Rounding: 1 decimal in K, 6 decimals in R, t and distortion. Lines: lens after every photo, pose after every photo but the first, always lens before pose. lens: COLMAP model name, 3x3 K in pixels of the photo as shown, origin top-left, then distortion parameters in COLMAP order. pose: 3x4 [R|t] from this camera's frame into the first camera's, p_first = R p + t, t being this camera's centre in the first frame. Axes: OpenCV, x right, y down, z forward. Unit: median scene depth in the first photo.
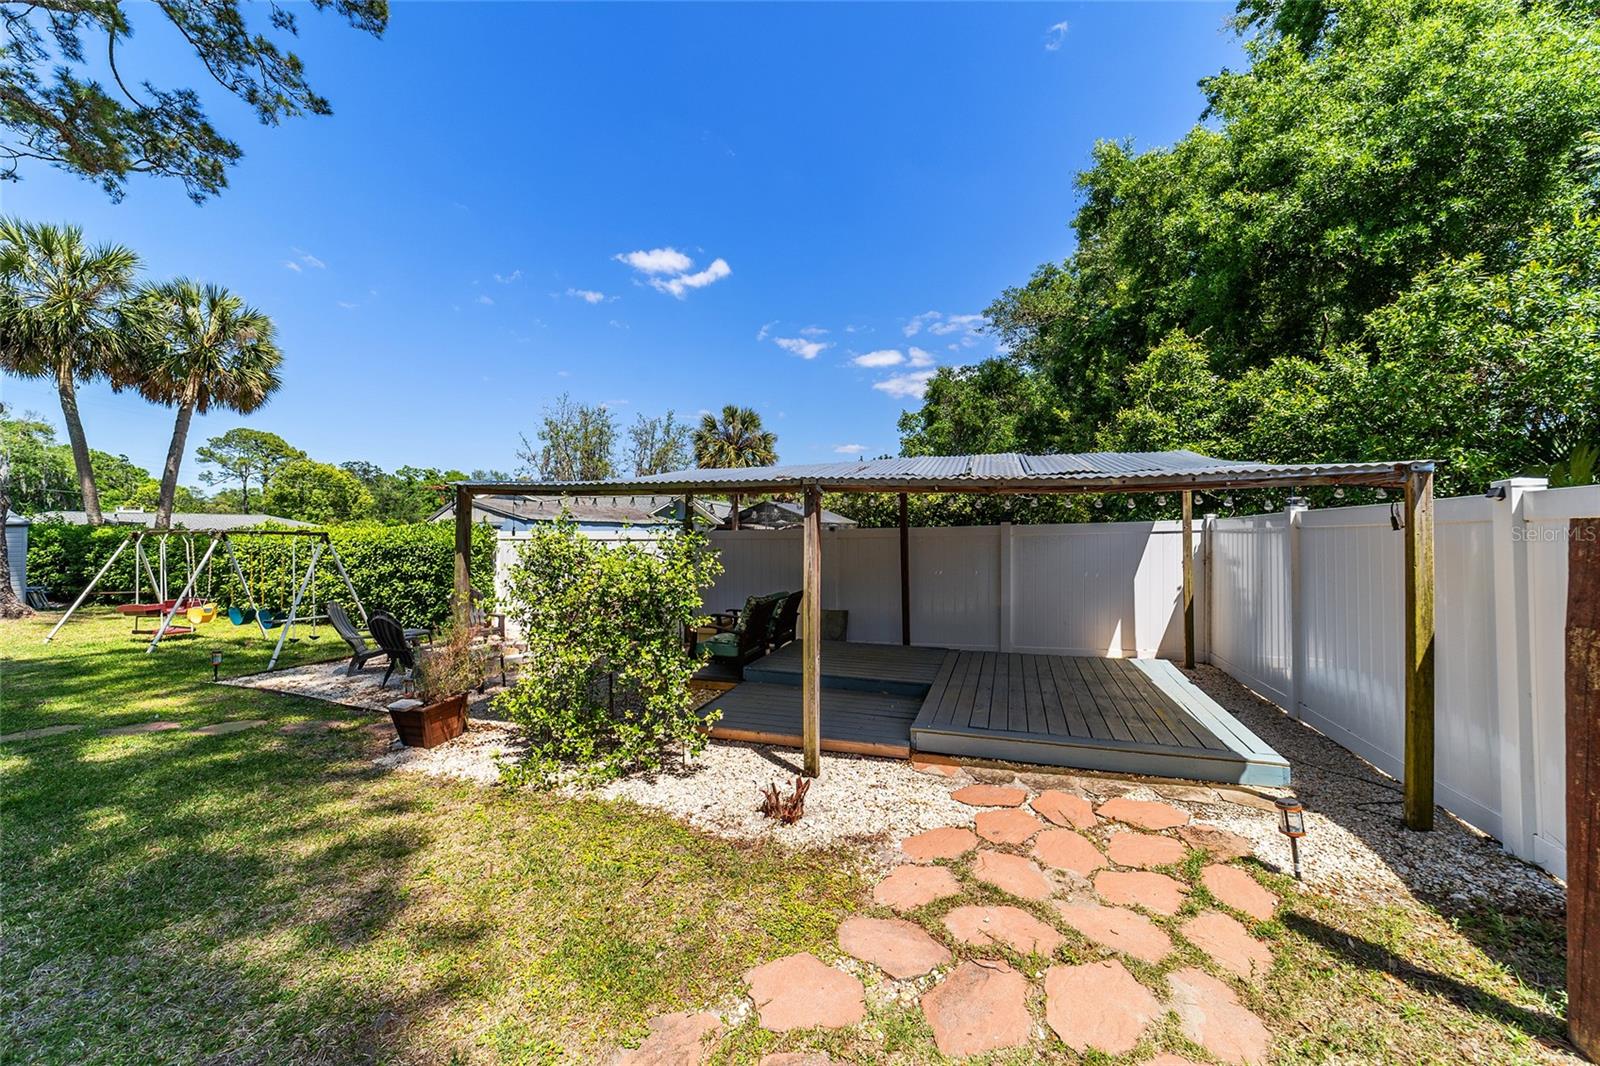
lens RADIAL K [[611.9, 0, 798.7], [0, 611.9, 528.9], [0, 0, 1]] dist [-0.018767, 0.008863]
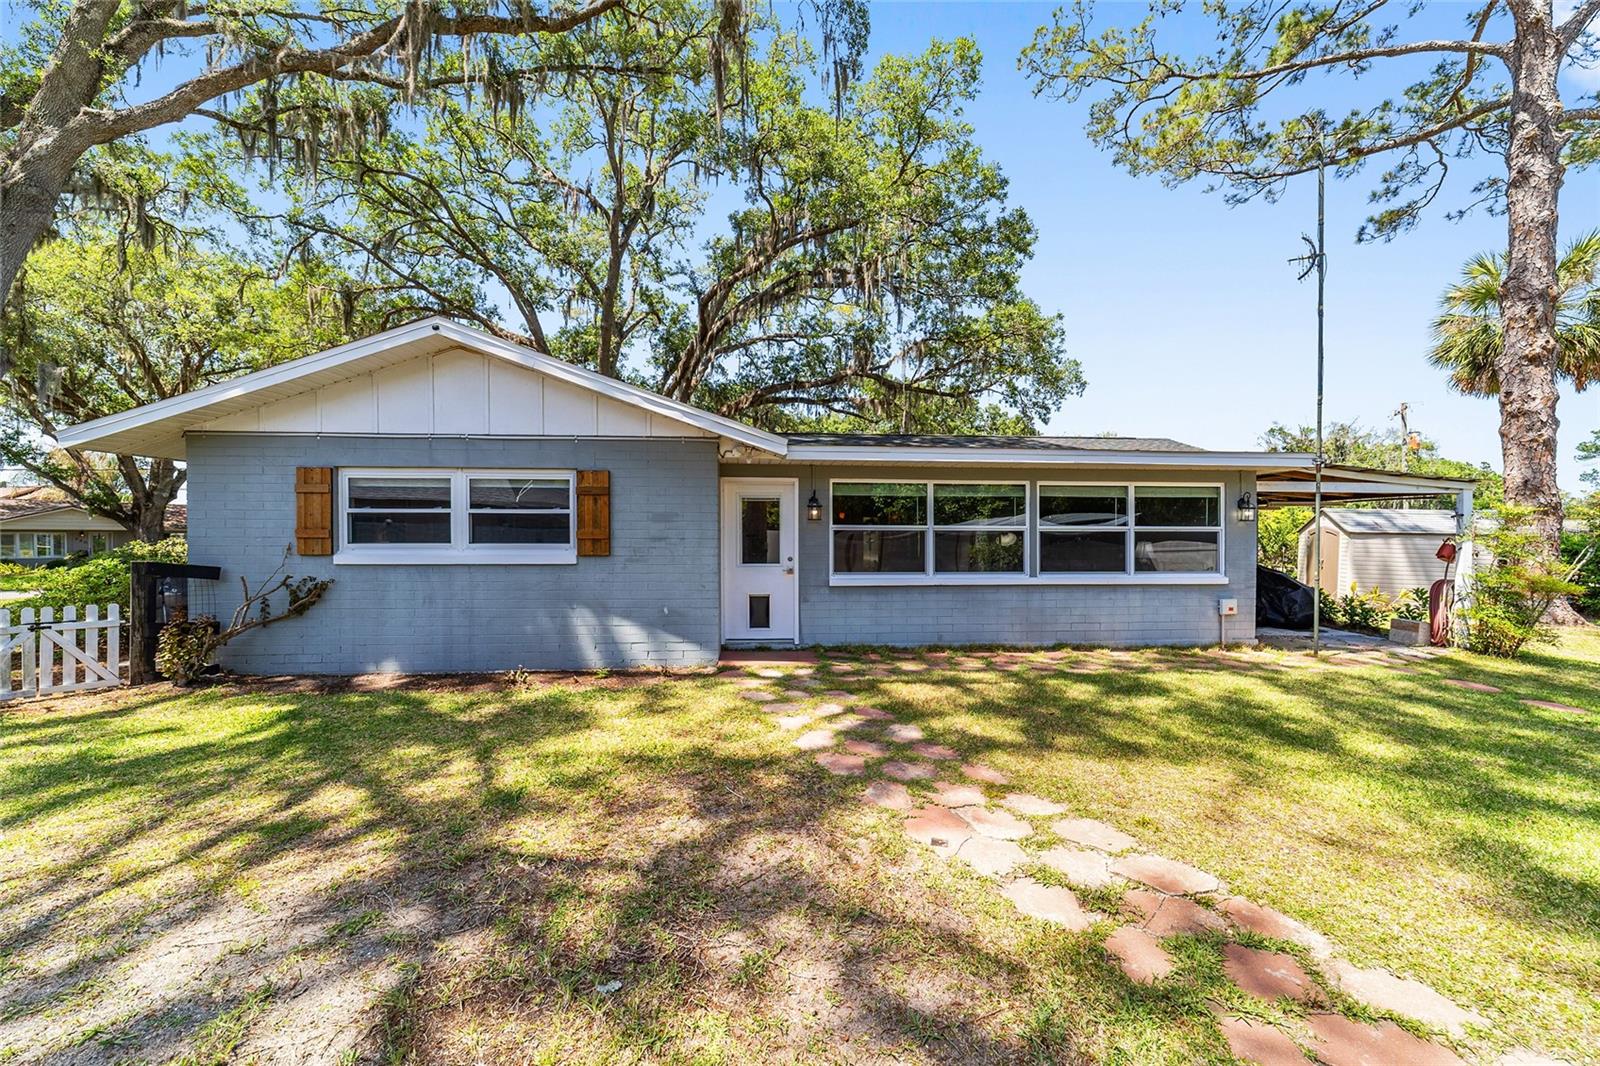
lens RADIAL K [[621.0, 0, 799.8], [0, 621.0, 542.8], [0, 0, 1]] dist [-0.016345, 0.007959]
pose [[-0.088887, 0.015373, -0.995923, -0.068400], [-0.005401, 0.999859, 0.015916, -0.001753], [0.996027, 0.006794, -0.088791, -0.107484]]
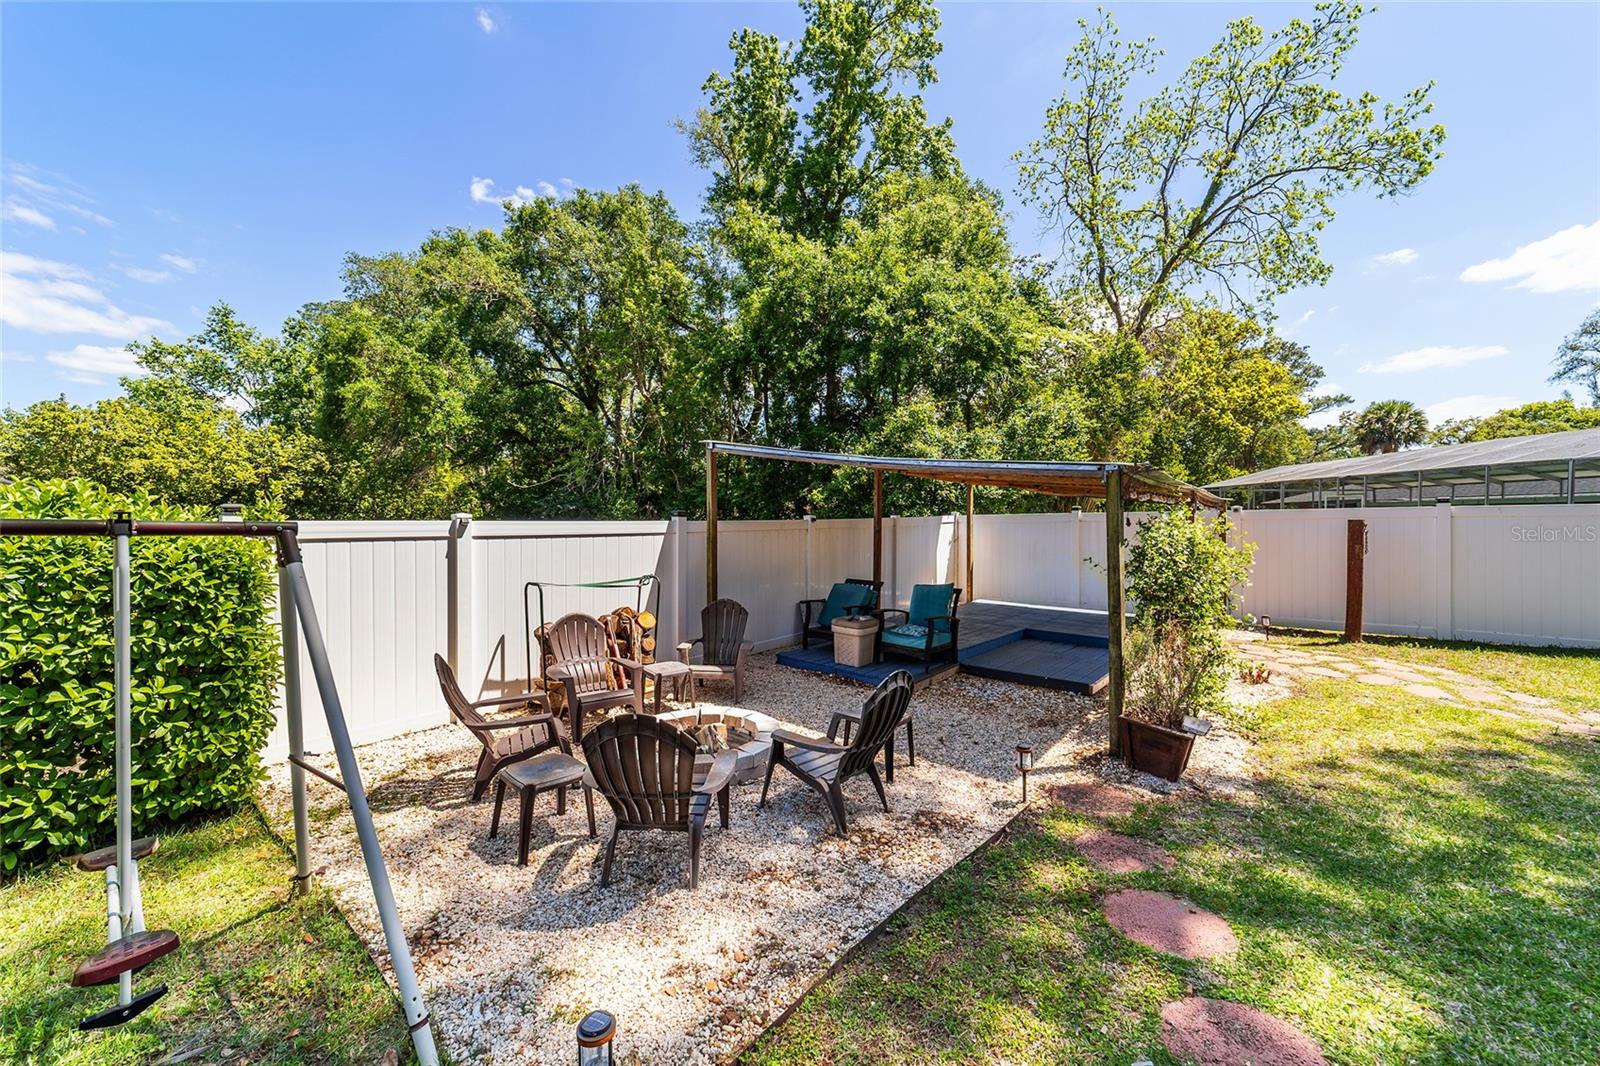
lens RADIAL K [[615.2, 0, 796.9], [0, 615.2, 523.8], [0, 0, 1]] dist [-0.018714, 0.008510]
pose [[0.381000, -0.001792, 0.924573, -0.367986], [-0.003656, 0.999987, 0.003445, 0.002765], [-0.924568, -0.004693, 0.380989, 0.263332]]
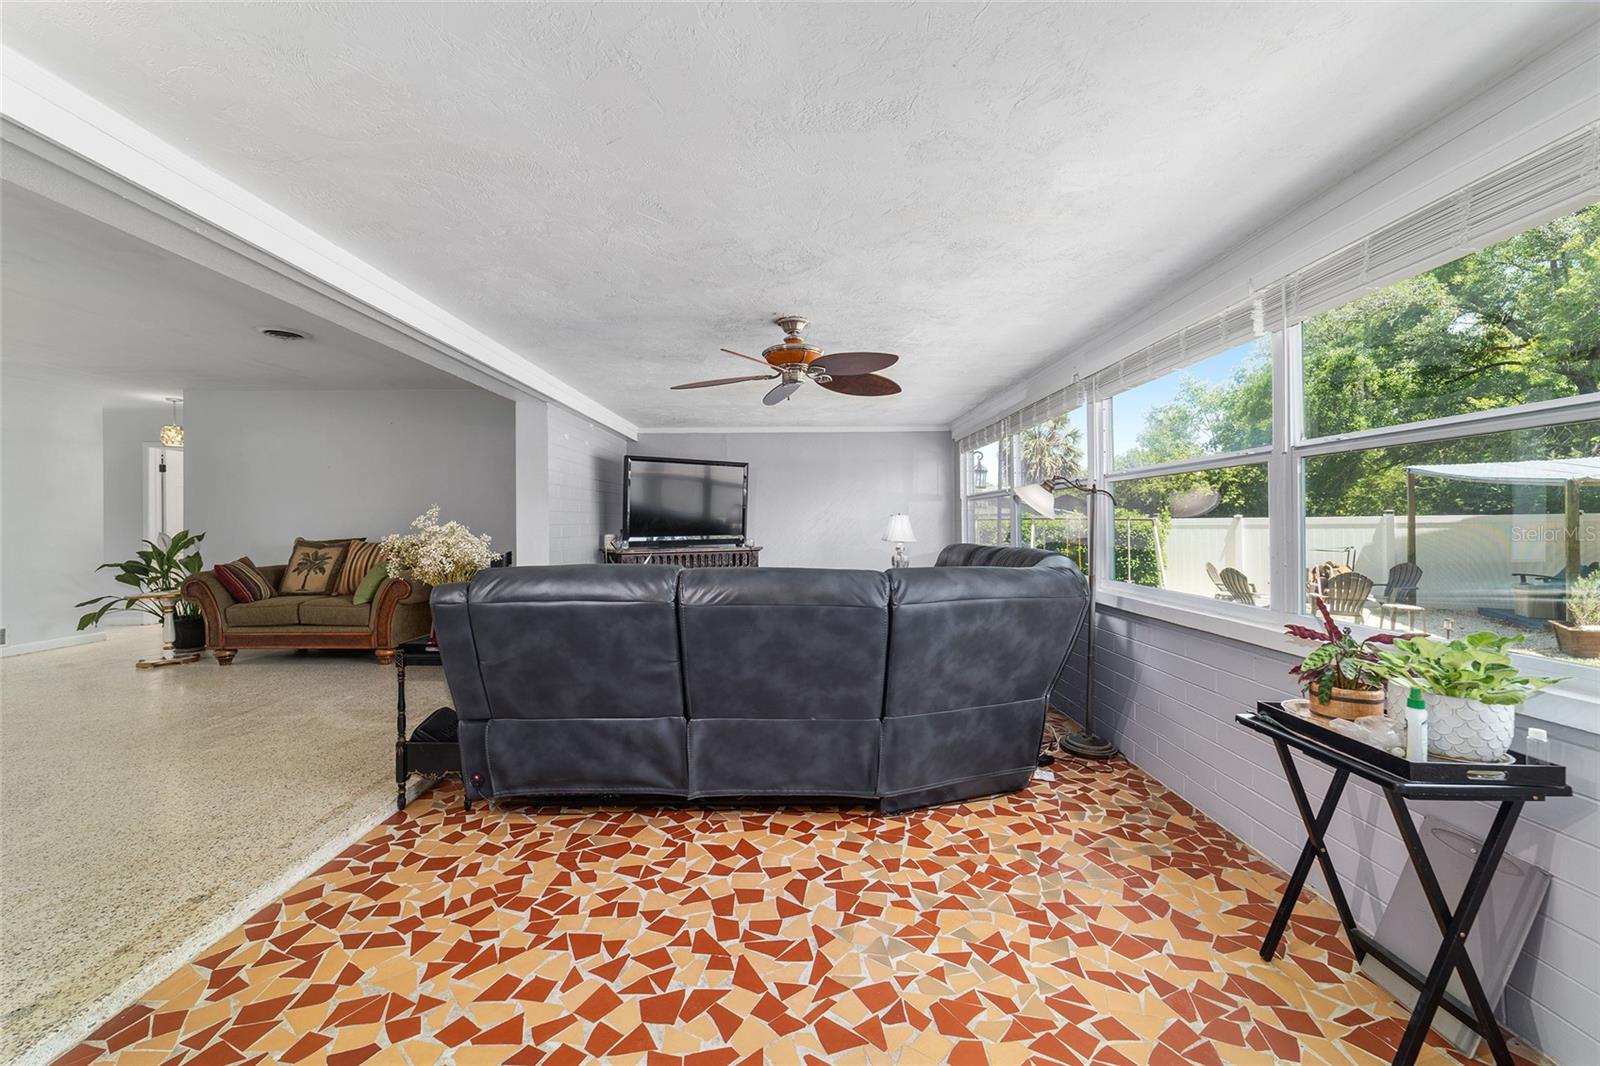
lens RADIAL K [[615.2, 0, 796.9], [0, 615.2, 523.8], [0, 0, 1]] dist [-0.018714, 0.008510]
pose [[0.985735, -0.002351, -0.168287, -0.514186], [0.002125, 0.999997, -0.001523, 0.008781], [0.168290, 0.001144, 0.985737, -0.177432]]
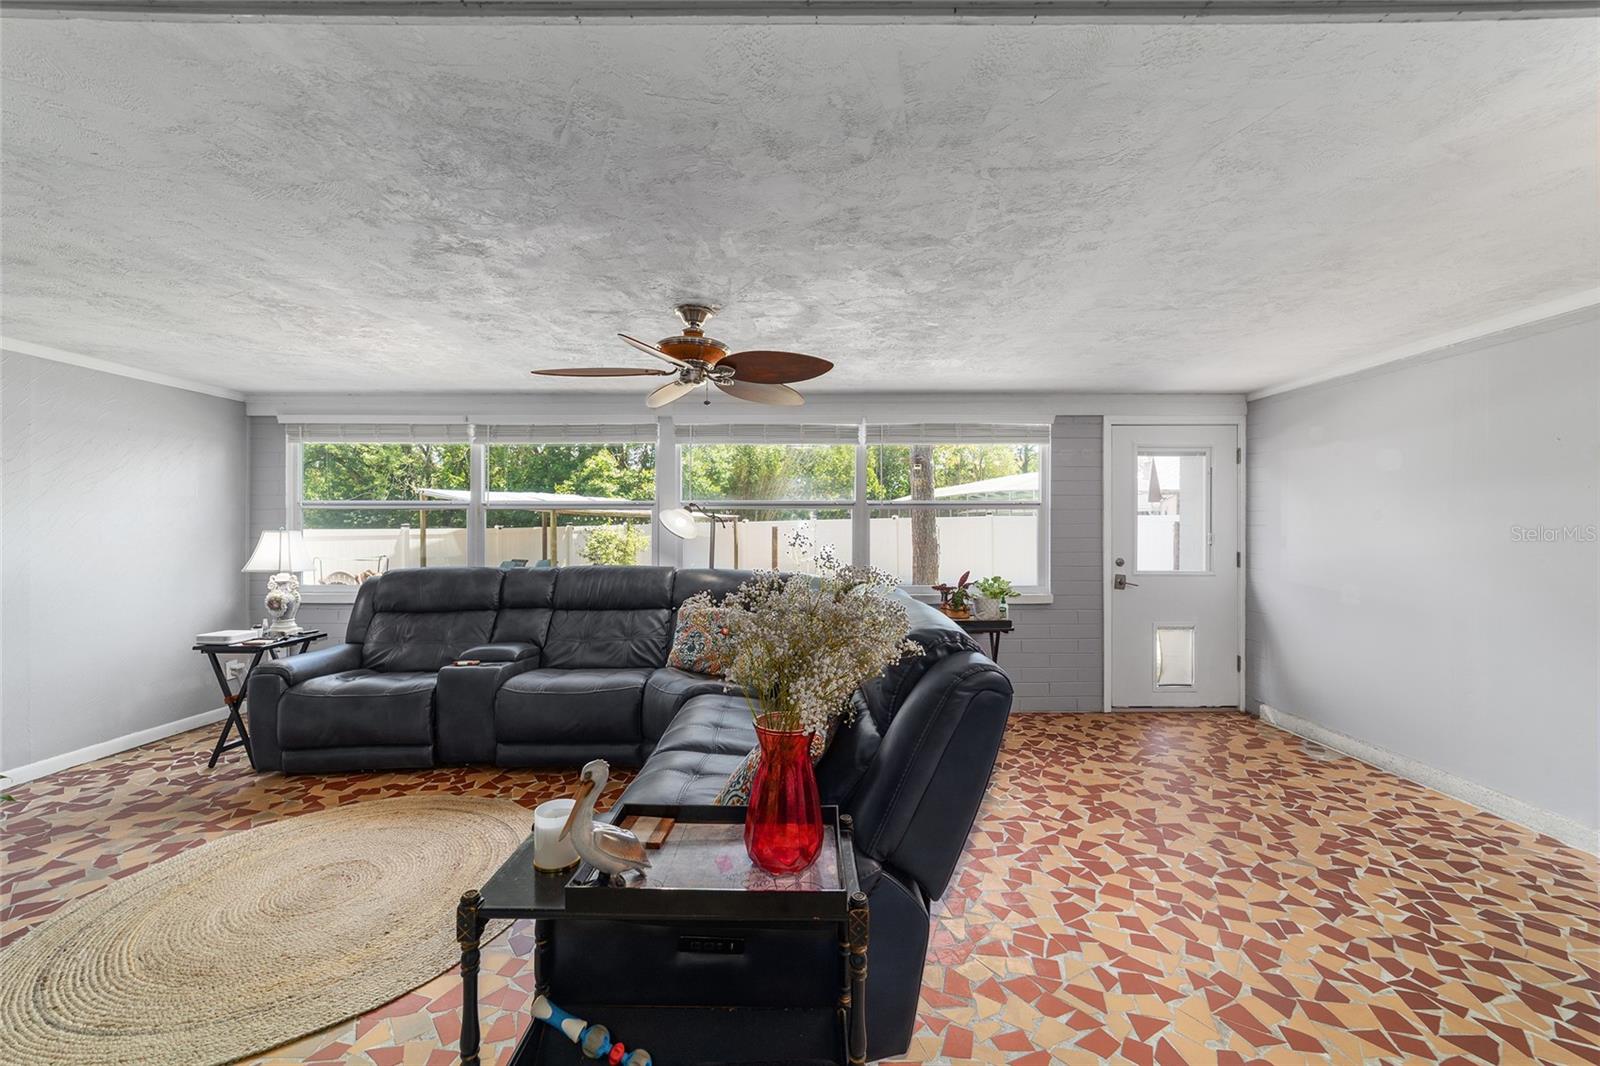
lens RADIAL K [[611.9, 0, 798.7], [0, 611.9, 528.9], [0, 0, 1]] dist [-0.018767, 0.008863]
pose [[0.171691, 0.001854, 0.985149, -0.654030], [0.003268, 0.999992, -0.002452, 0.005128], [-0.985145, 0.003641, 0.171683, -0.078564]]
